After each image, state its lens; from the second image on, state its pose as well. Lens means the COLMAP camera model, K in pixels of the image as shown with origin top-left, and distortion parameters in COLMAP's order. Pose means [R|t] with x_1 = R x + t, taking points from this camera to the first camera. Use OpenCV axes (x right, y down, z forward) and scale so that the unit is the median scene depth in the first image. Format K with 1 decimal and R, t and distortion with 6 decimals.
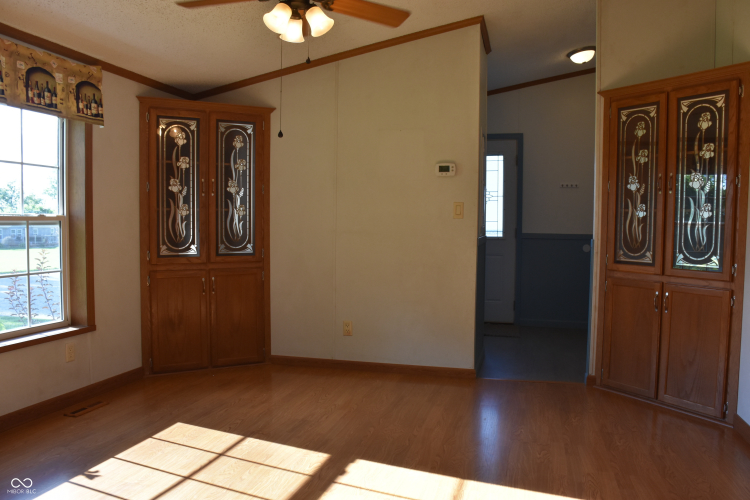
lens RADIAL K [[586.8, 0, 375.0], [0, 586.8, 250.0], [0, 0, 1]] dist [-0.154093, 0.106142]
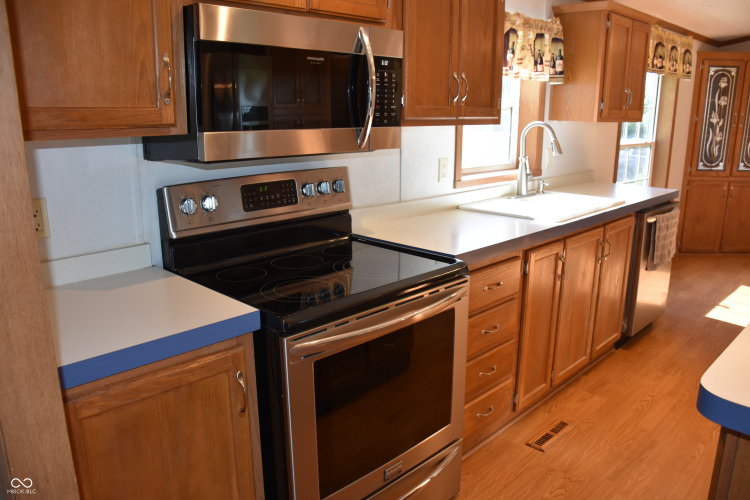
lens RADIAL K [[586.8, 0, 375.0], [0, 586.8, 250.0], [0, 0, 1]] dist [-0.154093, 0.106142]
pose [[0.872623, 0.113022, -0.475136, -0.380162], [-0.022713, 0.981194, 0.191685, -0.041416], [0.487865, -0.156477, 0.858780, -0.564161]]
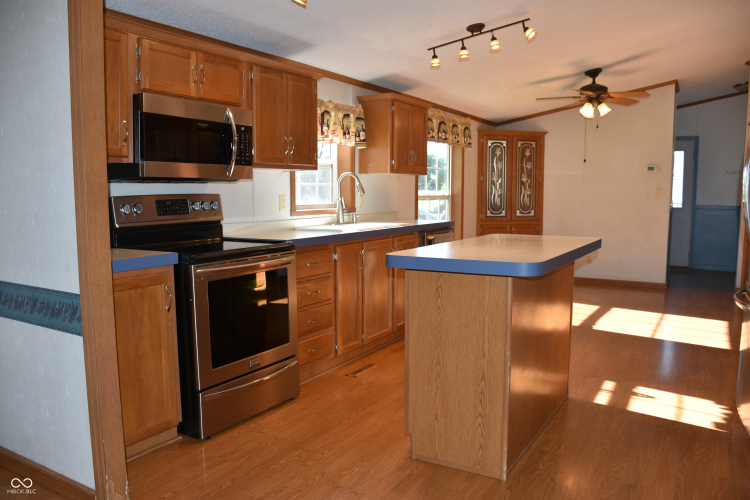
lens RADIAL K [[586.8, 0, 375.0], [0, 586.8, 250.0], [0, 0, 1]] dist [-0.154093, 0.106142]
pose [[0.964291, 0.018727, -0.264181, -0.221470], [-0.005569, 0.998710, 0.050468, 0.025074], [0.264786, -0.047195, 0.963152, -0.862737]]
